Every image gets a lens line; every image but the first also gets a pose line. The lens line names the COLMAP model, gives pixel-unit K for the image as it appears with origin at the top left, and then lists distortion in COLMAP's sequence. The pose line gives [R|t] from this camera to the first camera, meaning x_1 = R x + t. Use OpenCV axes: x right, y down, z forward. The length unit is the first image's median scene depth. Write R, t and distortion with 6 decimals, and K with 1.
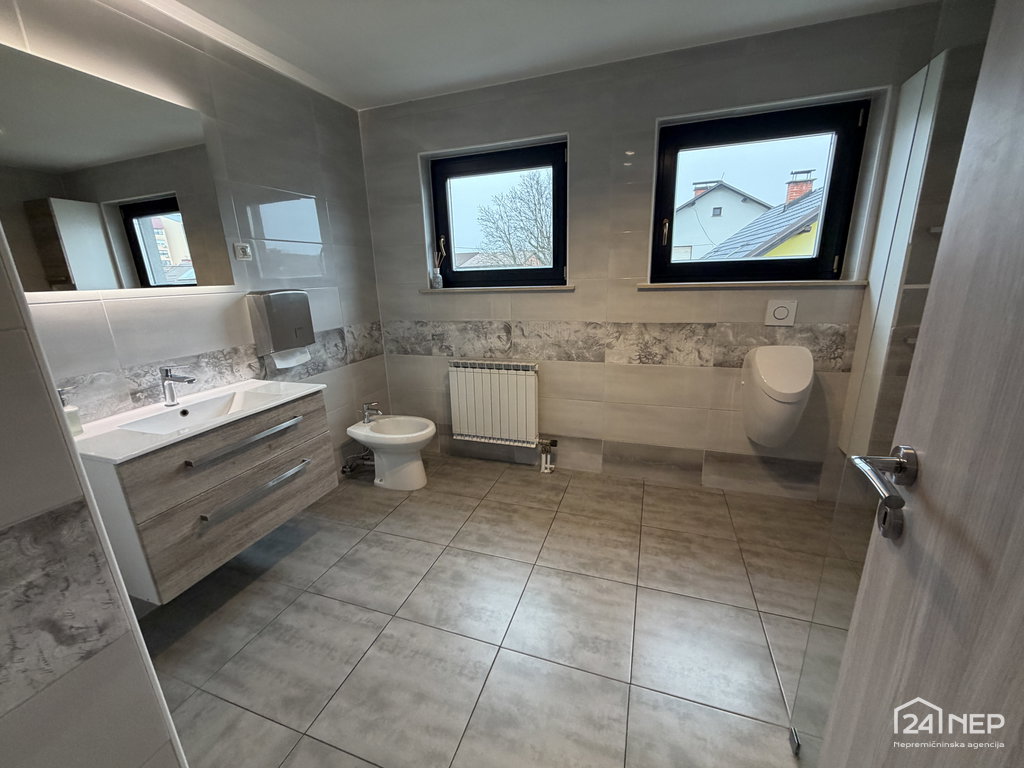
lens RADIAL K [[406.3, 0, 511.6], [0, 406.3, 384.6], [0, 0, 1]] dist [-0.002420, 0.001039]
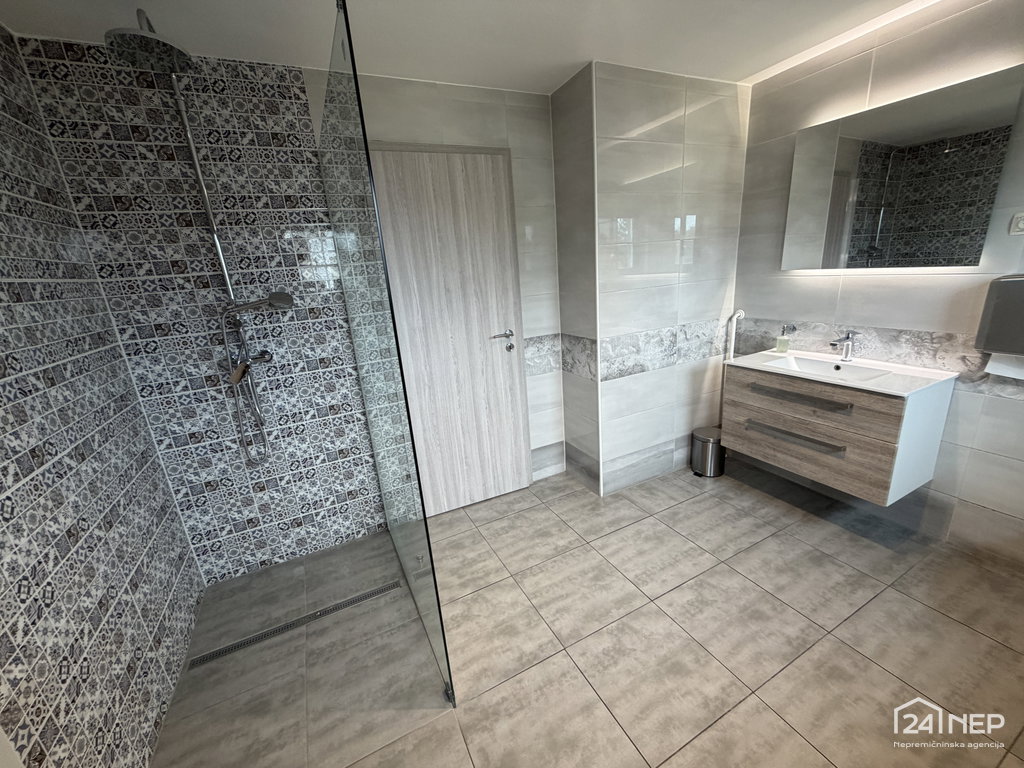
lens RADIAL K [[406.3, 0, 508.5], [0, 406.3, 385.1], [0, 0, 1]] dist [-0.002420, 0.001039]
pose [[-0.690853, 0.281451, -0.665964, 0.708269], [-0.097343, 0.876521, 0.471419, -0.348326], [0.716412, 0.390508, -0.578149, 0.915666]]
